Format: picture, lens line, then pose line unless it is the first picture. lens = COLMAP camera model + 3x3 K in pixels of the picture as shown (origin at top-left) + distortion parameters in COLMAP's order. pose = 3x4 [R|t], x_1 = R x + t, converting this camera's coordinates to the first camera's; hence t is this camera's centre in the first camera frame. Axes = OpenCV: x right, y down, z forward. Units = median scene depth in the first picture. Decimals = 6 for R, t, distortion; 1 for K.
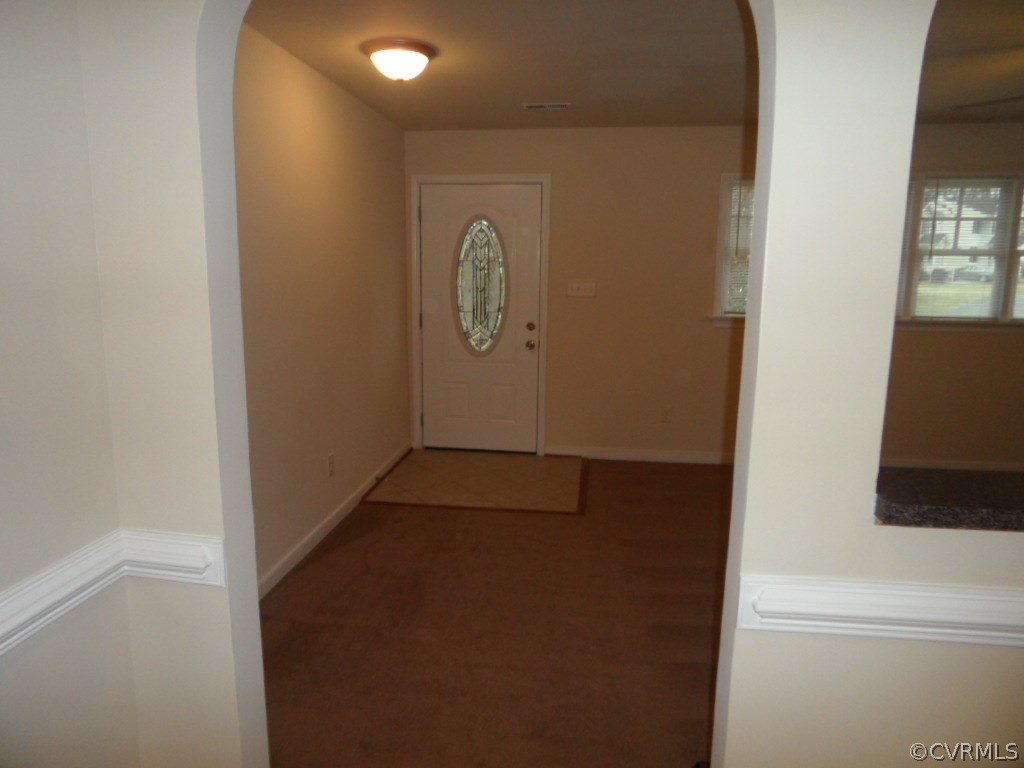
lens RADIAL K [[635.2, 0, 510.1], [0, 635.2, 368.2], [0, 0, 1]] dist [-0.050297, 0.037114]
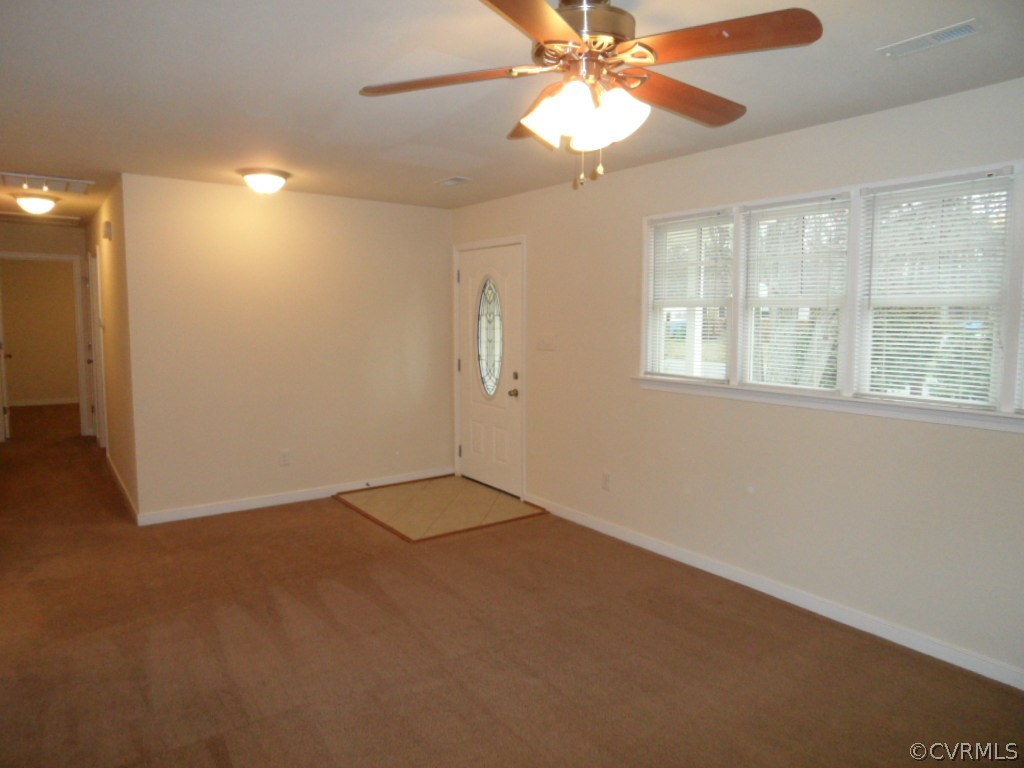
lens RADIAL K [[635.2, 0, 510.1], [0, 635.2, 368.2], [0, 0, 1]] dist [-0.050297, 0.037114]
pose [[0.711509, 0.052955, -0.700678, 0.771851], [-0.098102, 0.994877, -0.024428, -0.052124], [0.695795, 0.086119, 0.713059, 0.234699]]
